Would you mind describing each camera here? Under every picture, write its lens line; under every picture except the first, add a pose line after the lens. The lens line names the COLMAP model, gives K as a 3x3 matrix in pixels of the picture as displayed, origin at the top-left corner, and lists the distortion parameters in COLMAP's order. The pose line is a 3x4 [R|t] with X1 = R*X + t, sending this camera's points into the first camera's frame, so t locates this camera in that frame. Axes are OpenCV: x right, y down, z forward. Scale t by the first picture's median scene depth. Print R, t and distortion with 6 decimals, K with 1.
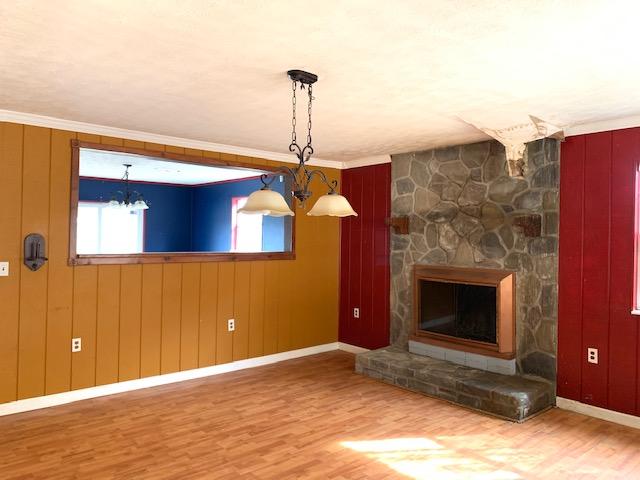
lens RADIAL K [[487.8, 0, 321.5], [0, 487.8, 237.4], [0, 0, 1]] dist [0.014042, 0.001527]
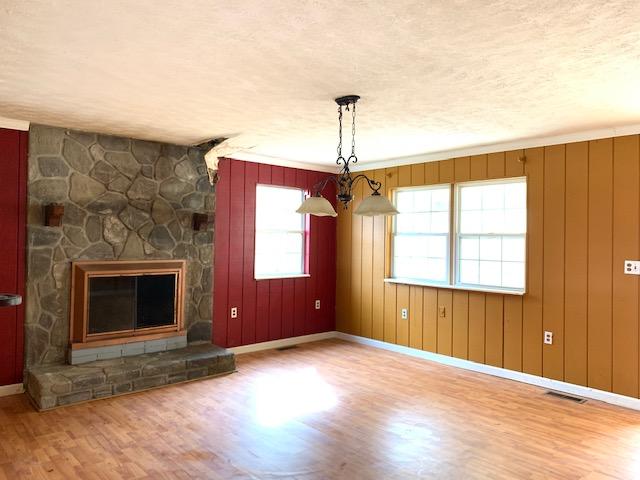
lens RADIAL K [[487.8, 0, 323.8], [0, 487.8, 237.1], [0, 0, 1]] dist [0.014042, 0.001527]
pose [[-0.010647, -0.015217, 0.999828, -0.799660], [-0.014091, 0.999787, 0.015067, -0.007907], [-0.999844, -0.013928, -0.010859, 0.678008]]
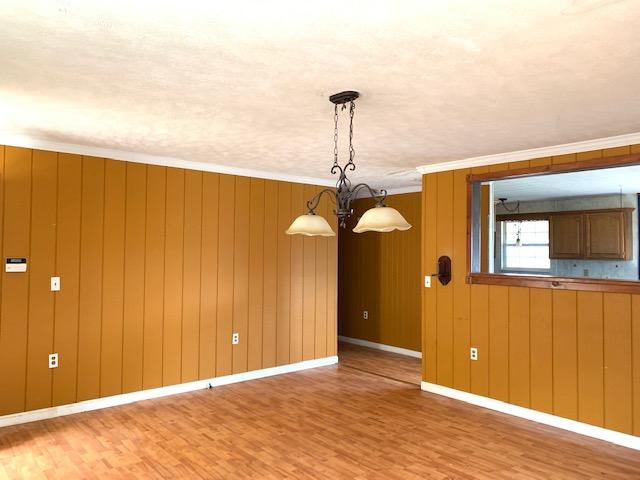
lens RADIAL K [[487.8, 0, 317.4], [0, 487.8, 241.9], [0, 0, 1]] dist [0.014042, 0.001527]
pose [[-0.014450, -0.039132, -0.999130, 0.611086], [-0.010162, 0.999188, -0.038988, 0.006526], [0.999844, 0.009589, -0.014836, 0.612825]]
